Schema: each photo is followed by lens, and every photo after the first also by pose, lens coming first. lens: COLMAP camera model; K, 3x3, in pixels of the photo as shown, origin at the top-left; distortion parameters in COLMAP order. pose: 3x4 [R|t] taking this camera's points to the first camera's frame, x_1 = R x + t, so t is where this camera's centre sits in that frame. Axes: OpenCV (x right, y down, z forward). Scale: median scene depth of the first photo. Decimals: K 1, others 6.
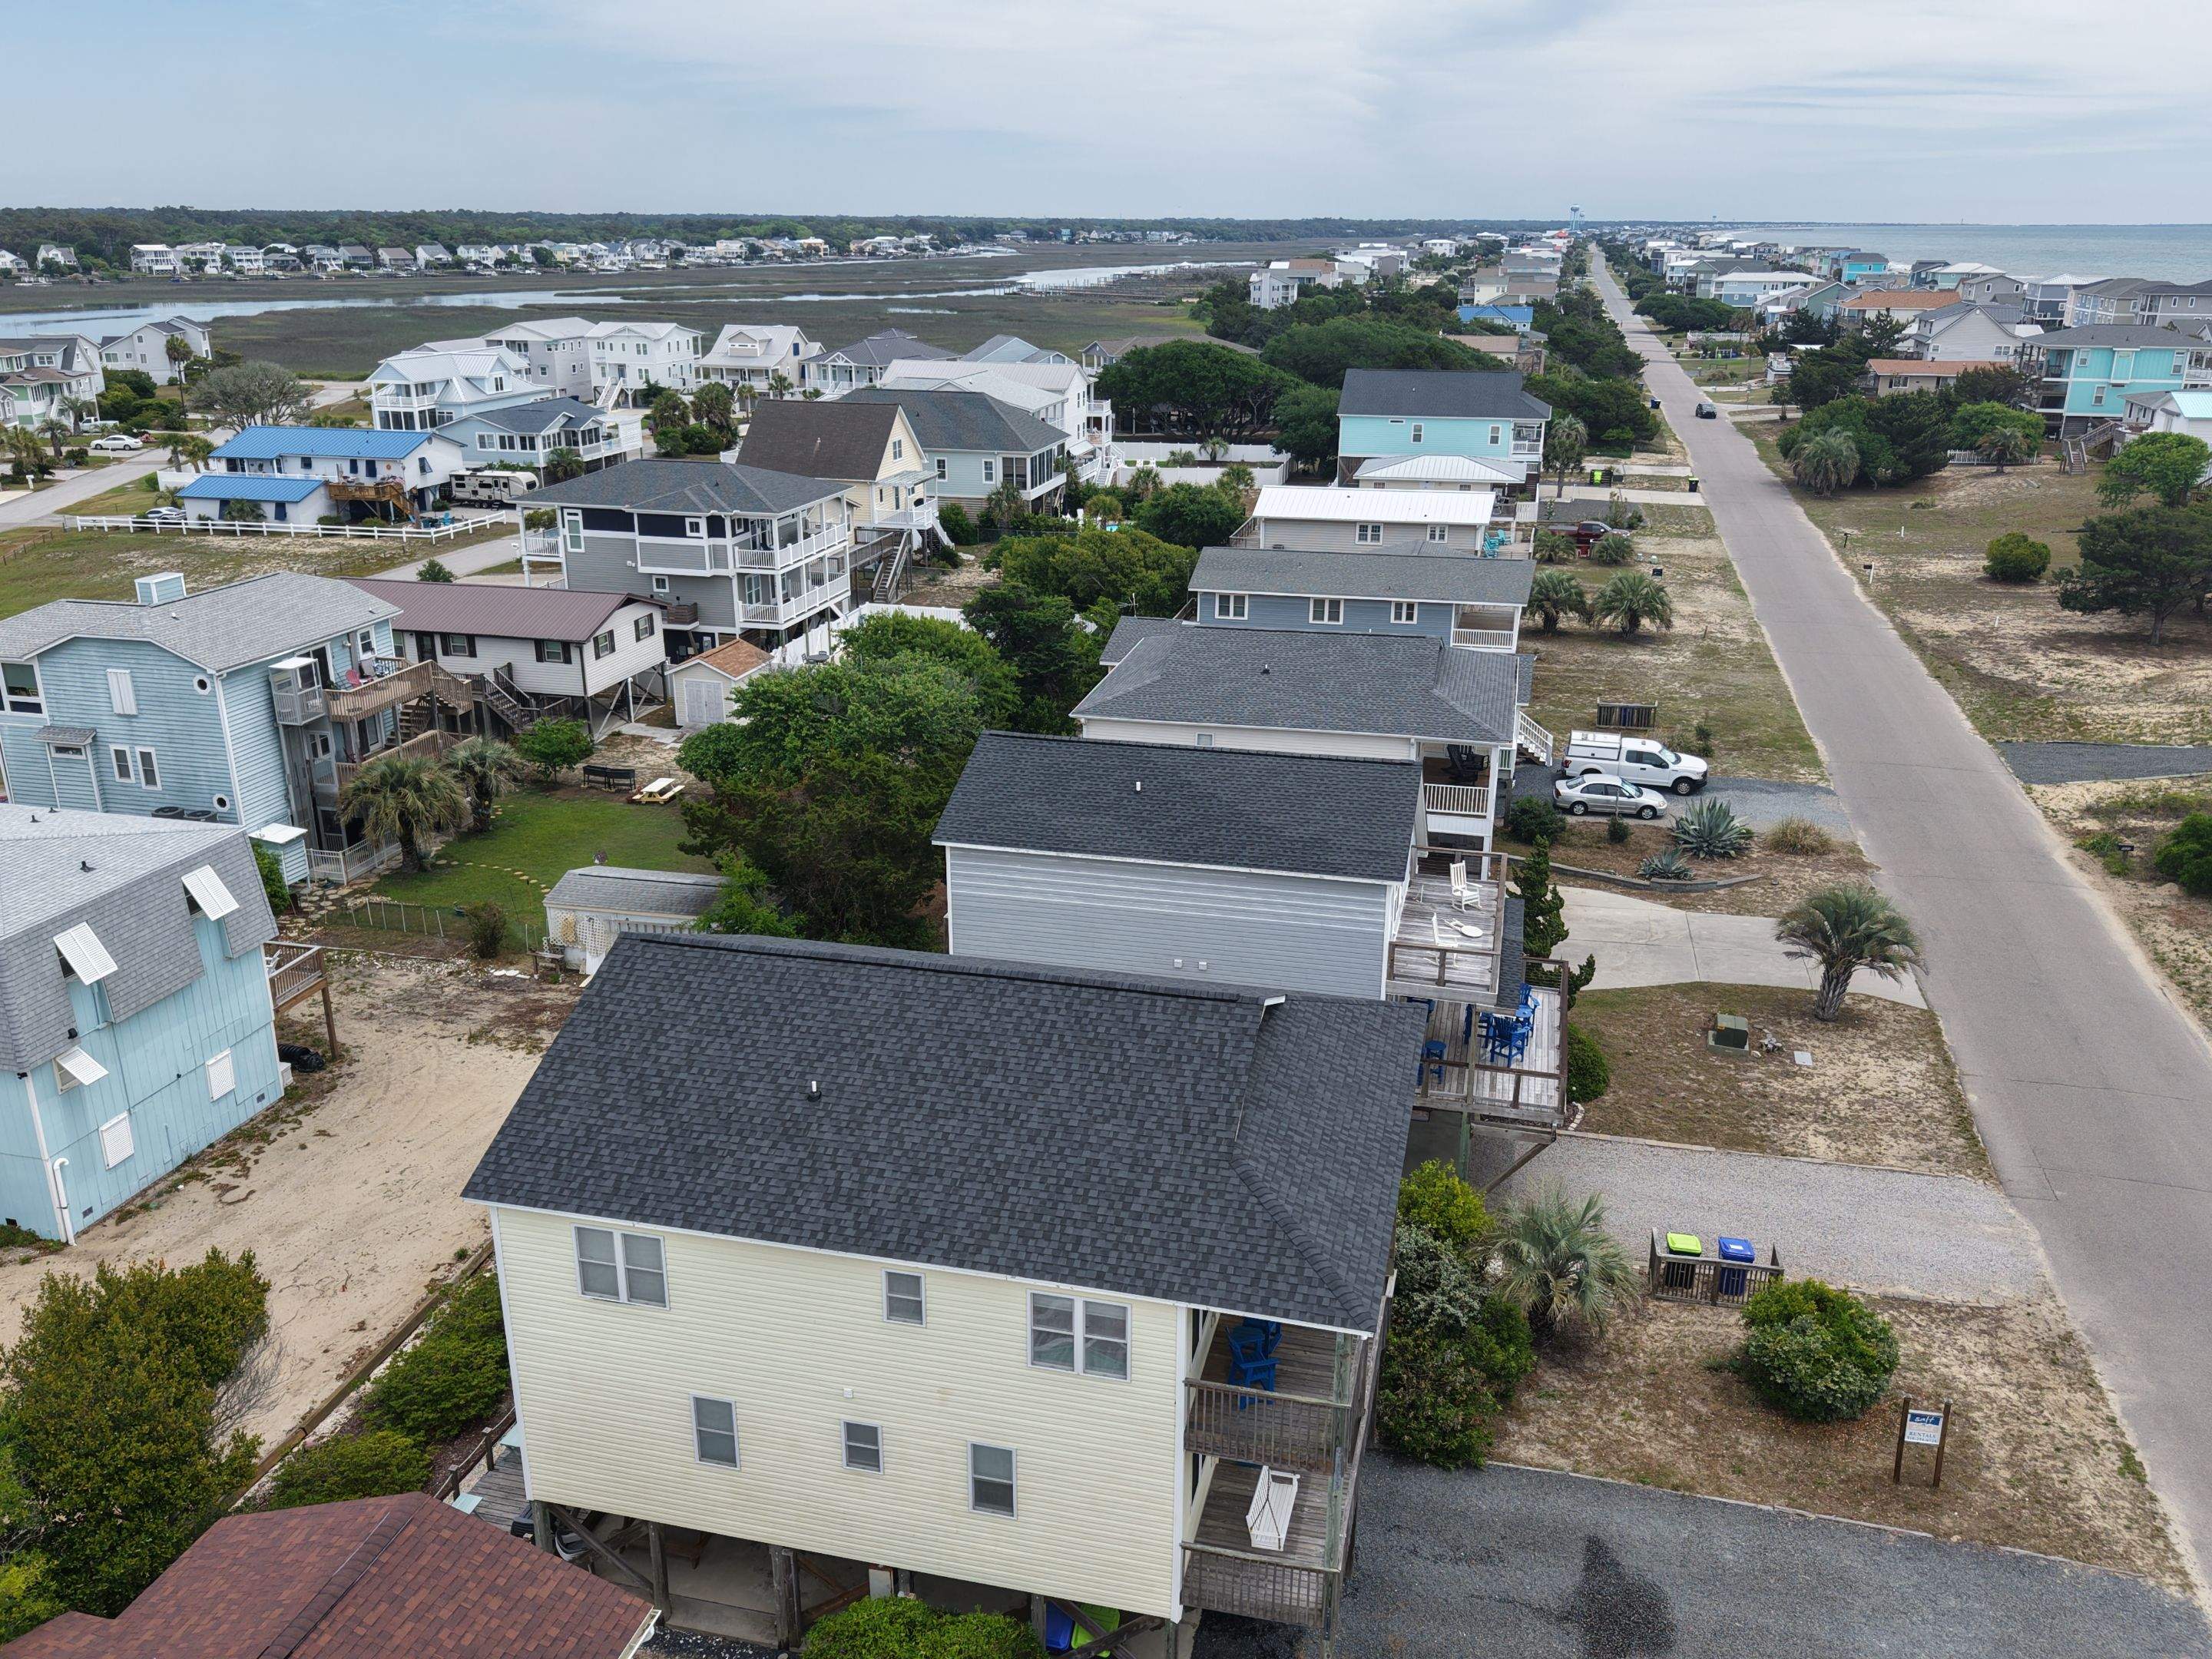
lens RADIAL K [[1736.2, 0, 1099.6], [0, 1736.2, 843.7], [0, 0, 1]] dist [0.058649, -0.091252]
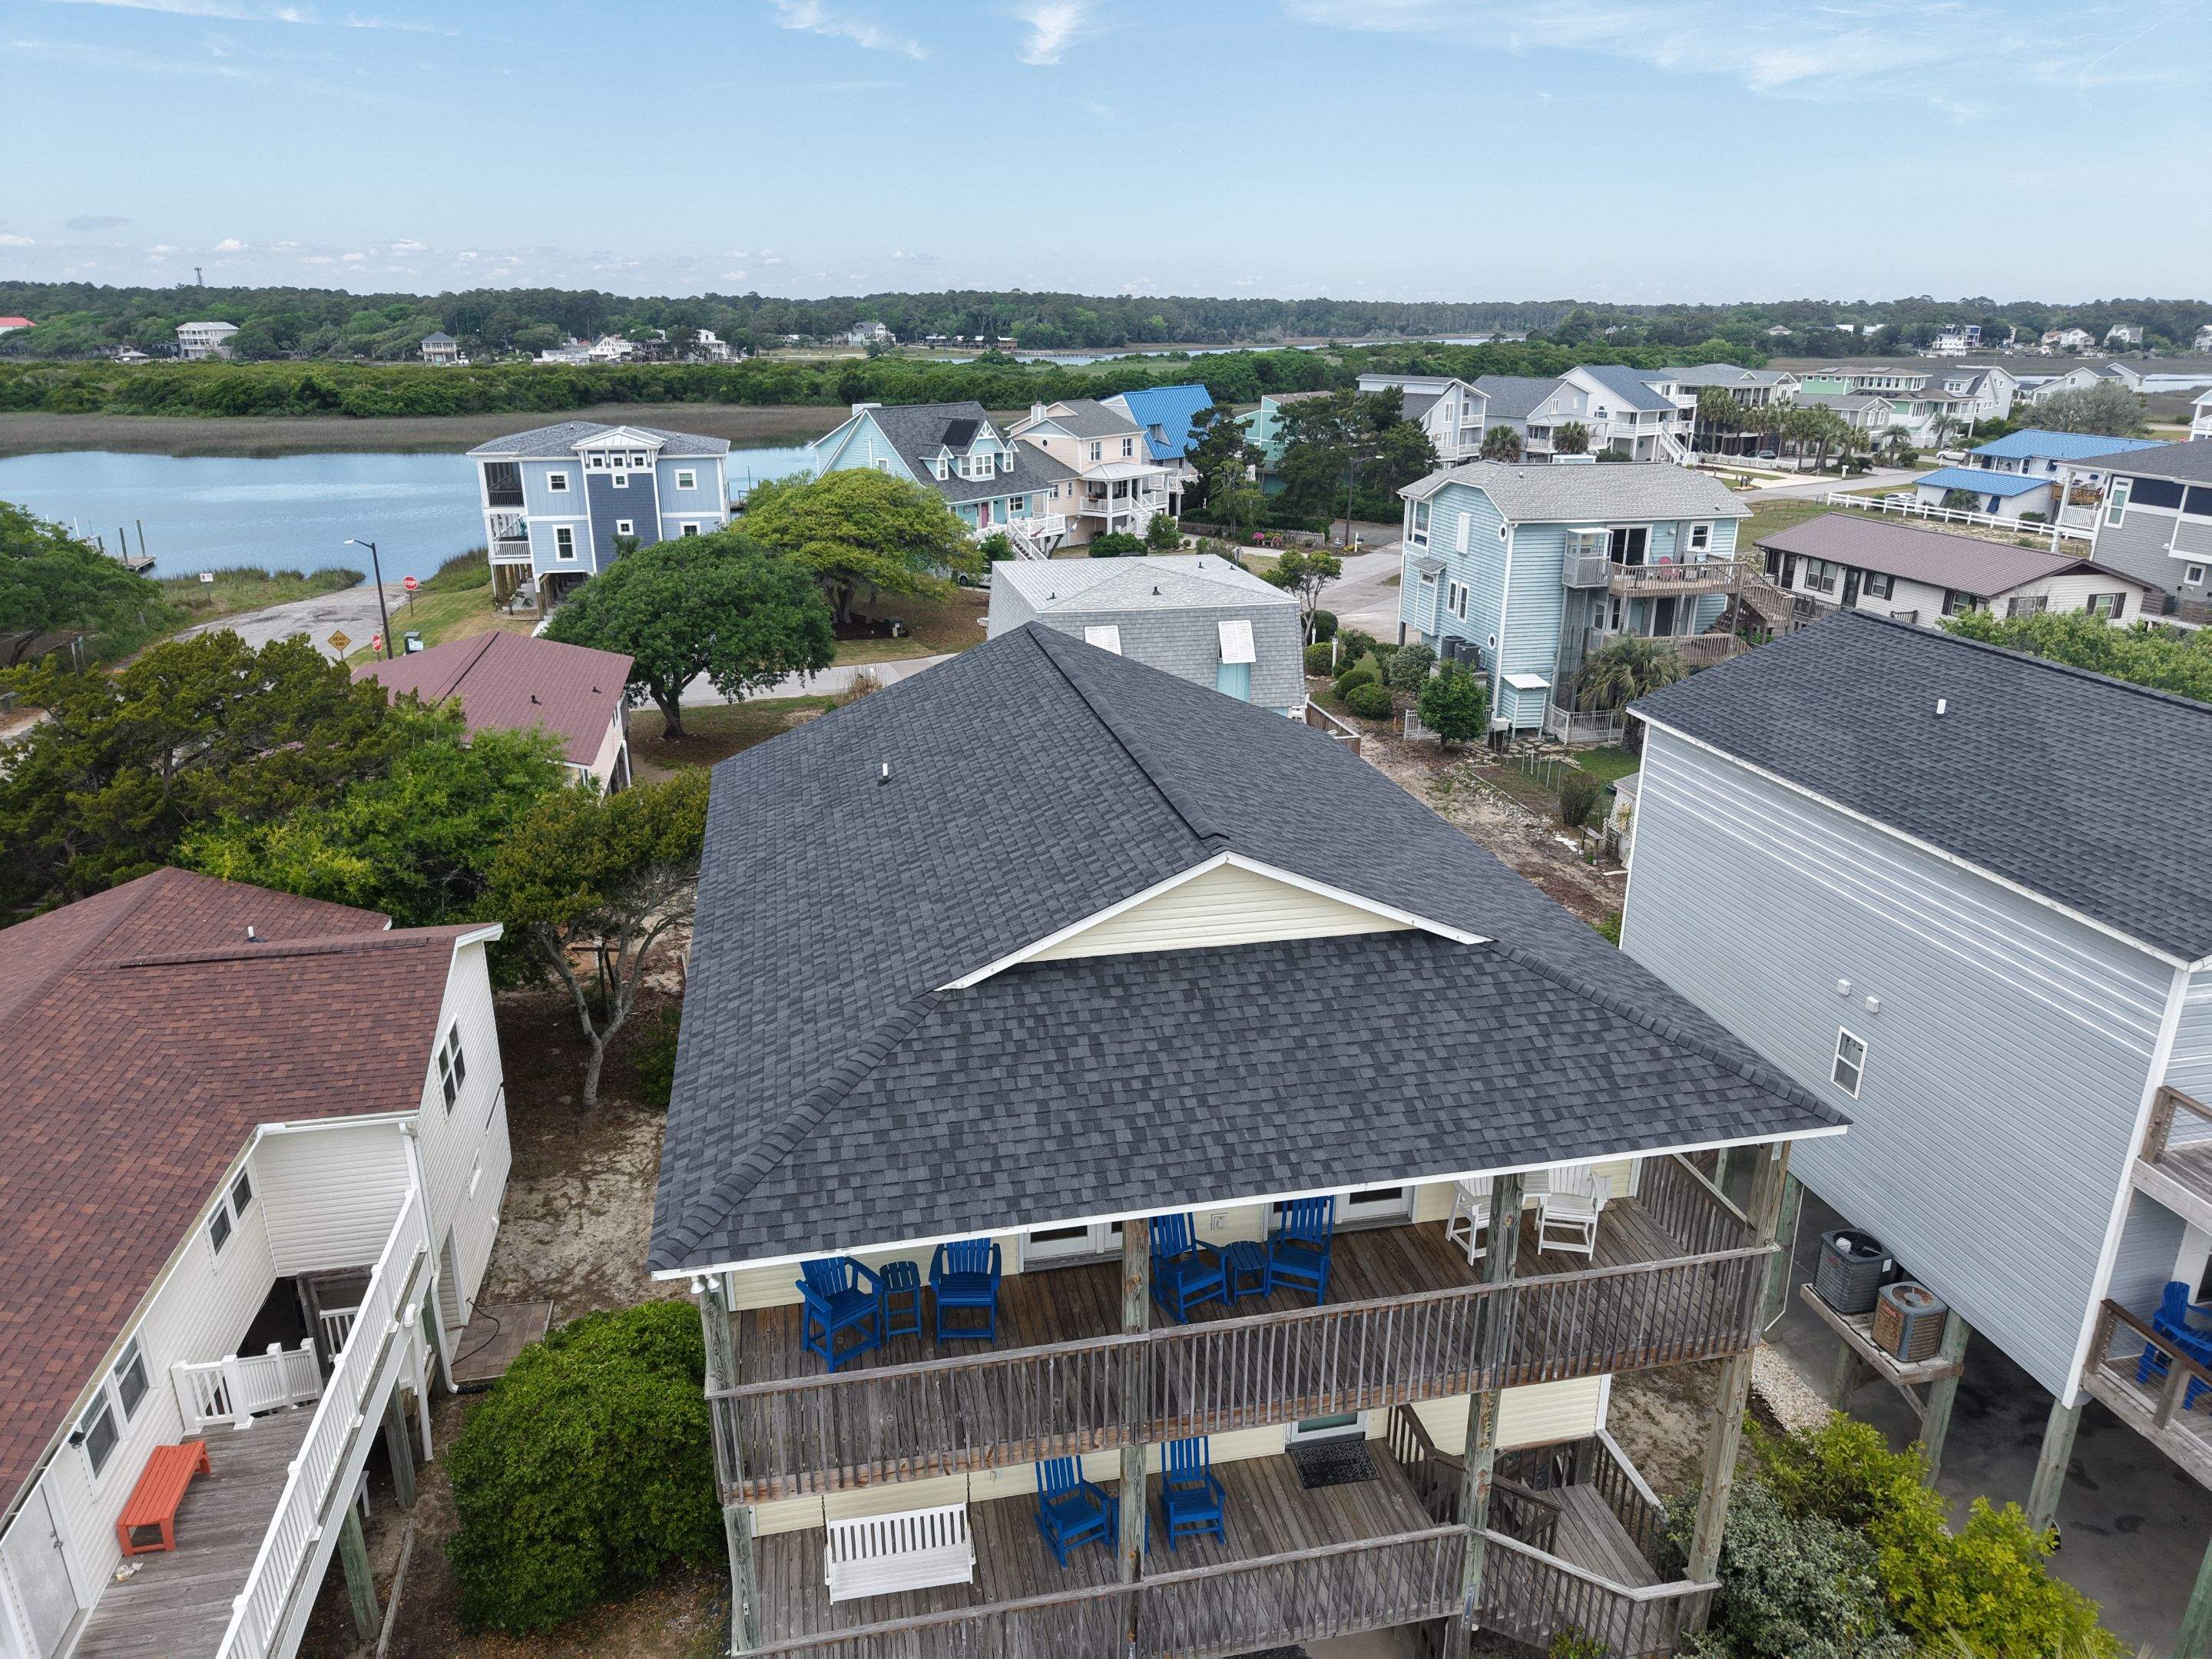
lens RADIAL K [[1475.6, 0, 1106.5], [0, 1475.6, 836.1], [0, 0, 1]] dist [0.024068, -0.020866]
pose [[0.443533, 0.297200, -0.845547, 0.205523], [-0.301644, 0.937882, 0.171427, 0.004902], [0.843972, 0.179021, 0.505631, 0.294342]]
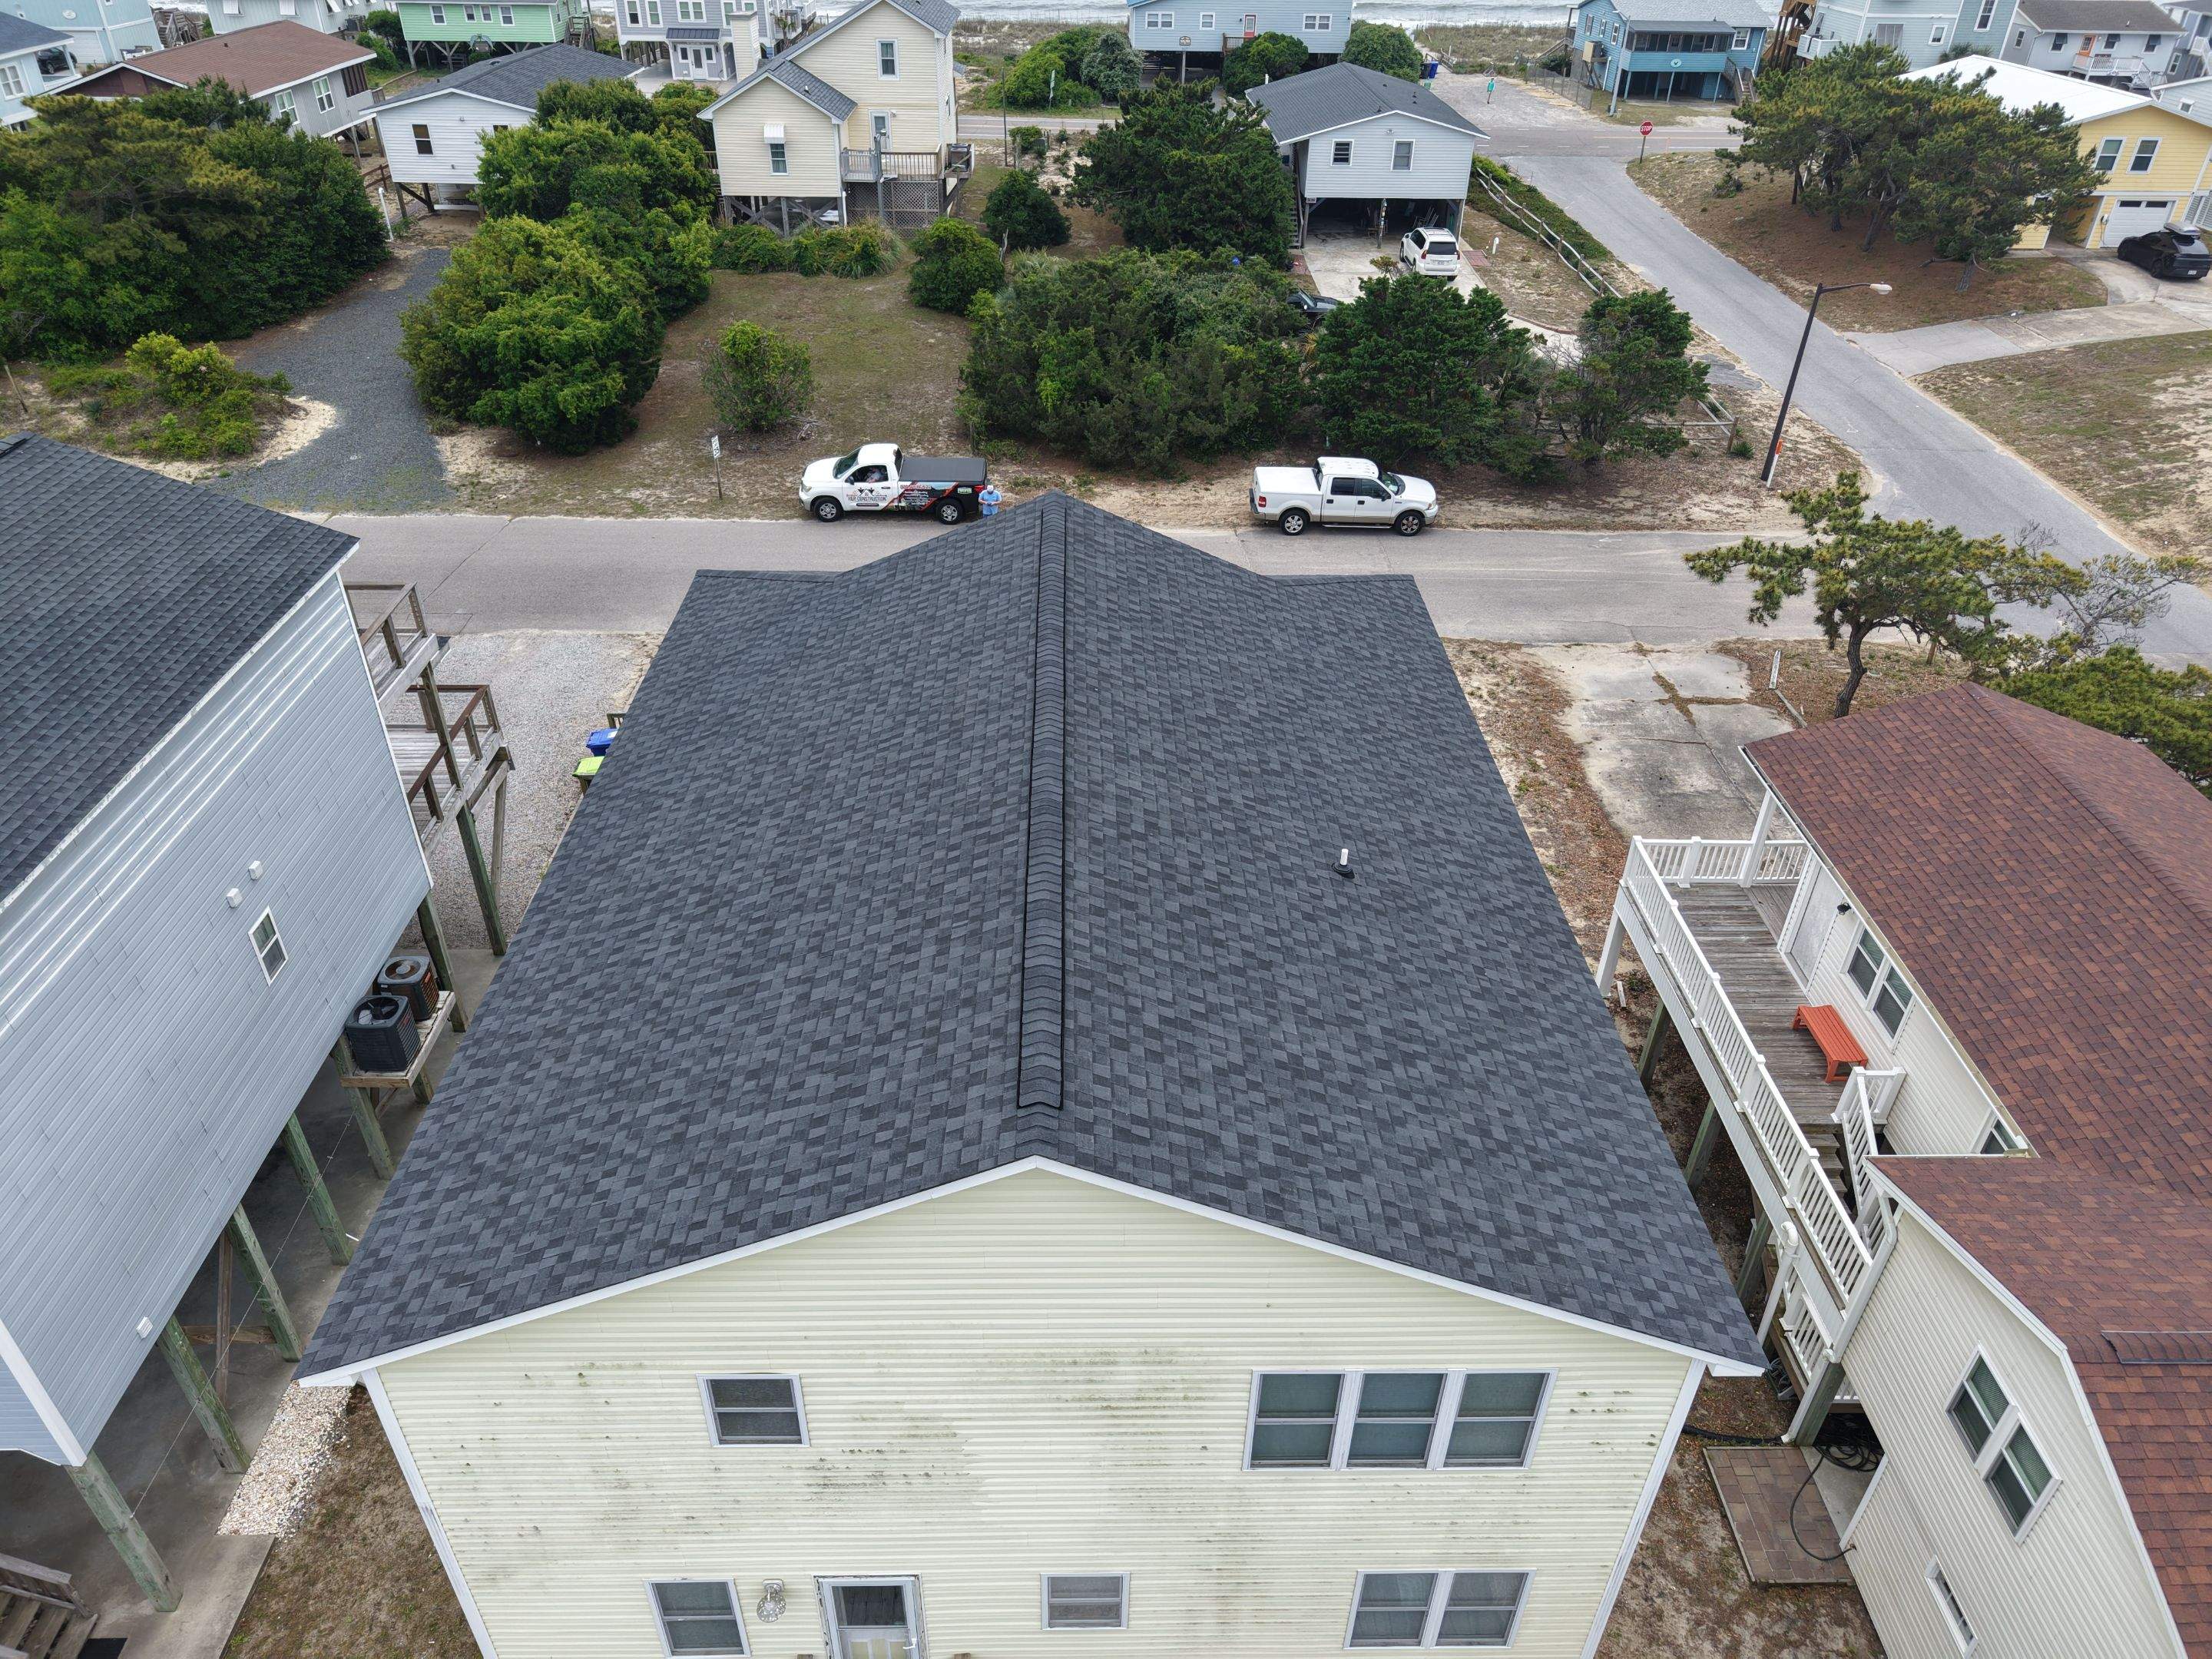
lens RADIAL K [[1475.6, 0, 1104.5], [0, 1475.6, 836.1], [0, 0, 1]] dist [0.024068, -0.020866]
pose [[-0.260645, -0.549879, 0.793535, -0.219504], [0.308793, 0.731284, 0.608169, -0.081562], [-0.914719, 0.403554, -0.020806, 0.436838]]
